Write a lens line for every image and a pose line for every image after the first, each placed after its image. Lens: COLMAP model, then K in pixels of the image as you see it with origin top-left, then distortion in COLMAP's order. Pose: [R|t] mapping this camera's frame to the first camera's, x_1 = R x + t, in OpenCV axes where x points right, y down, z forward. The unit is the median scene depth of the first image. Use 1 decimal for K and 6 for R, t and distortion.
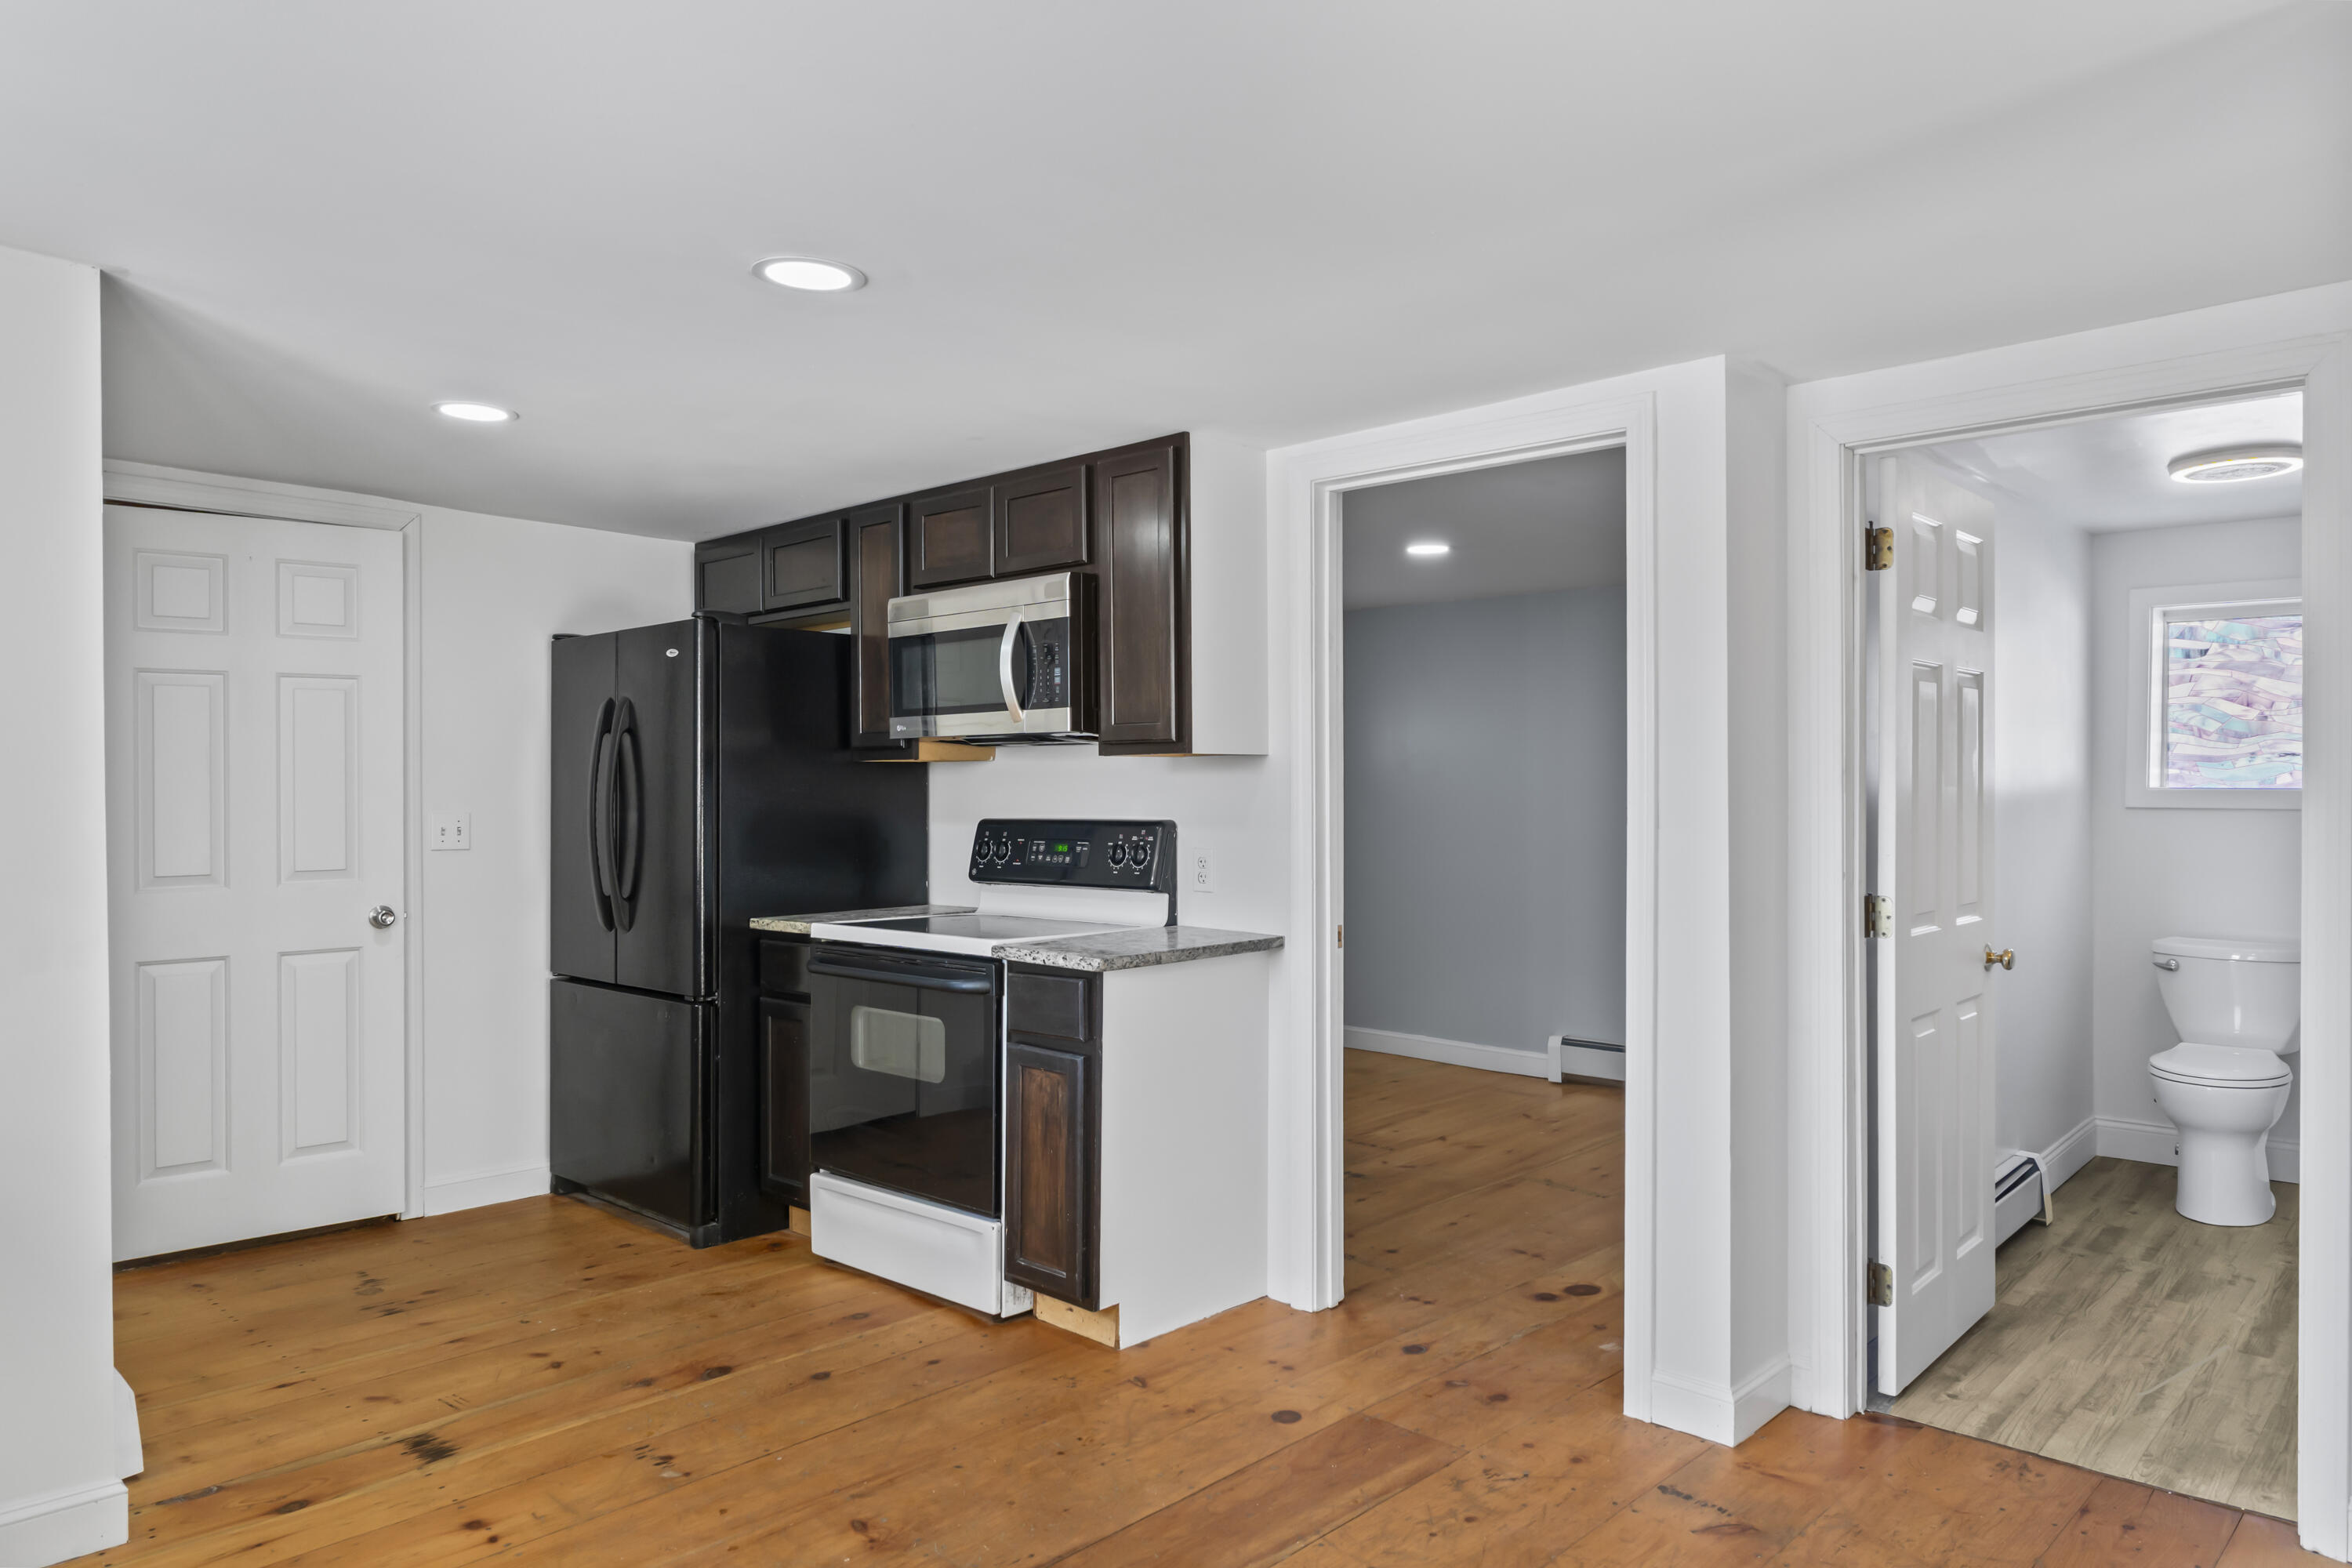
lens RADIAL K [[1565.2, 0, 1168.5], [0, 1565.2, 791.4], [0, 0, 1]] dist [0.004666, 0.002266]
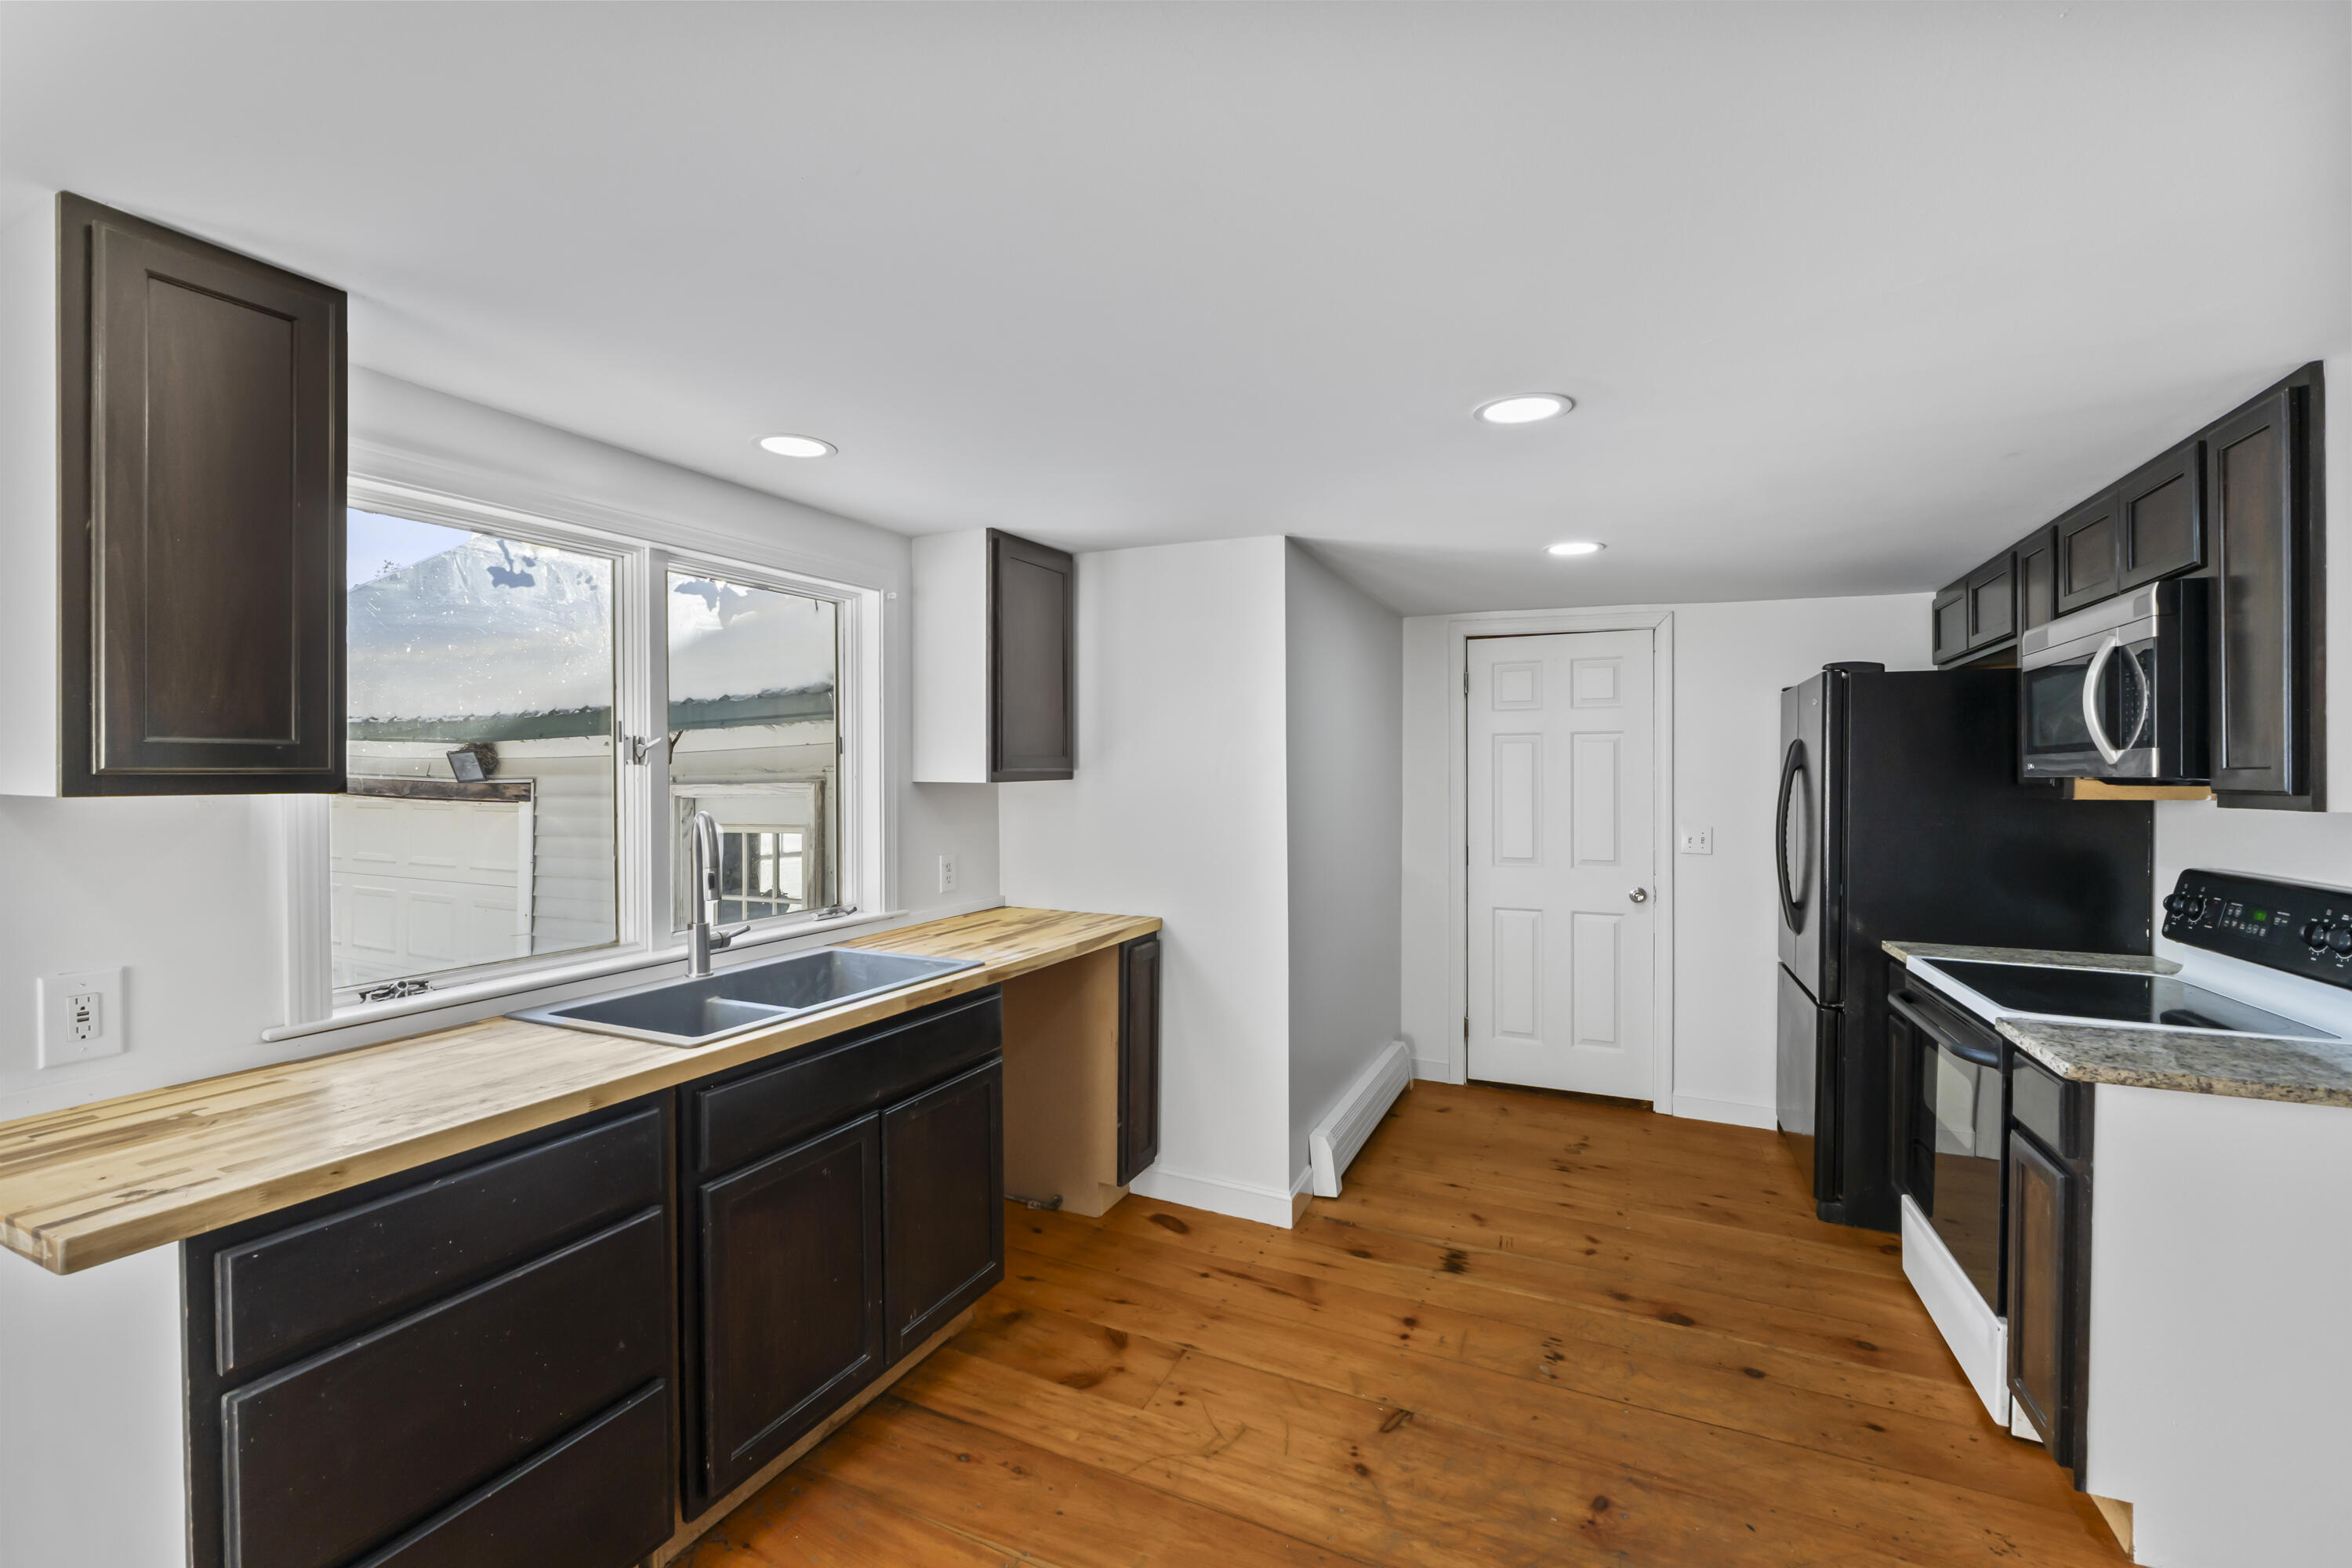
lens RADIAL K [[1010.2, 0, 1169.4], [0, 1010.2, 777.0], [0, 0, 1]] dist [-0.005120, 0.000185]
pose [[0.291005, 0.009853, -0.956671, 0.291002], [-0.001897, 0.999951, 0.009721, -0.043385], [0.956720, -0.001015, 0.291010, 0.361048]]
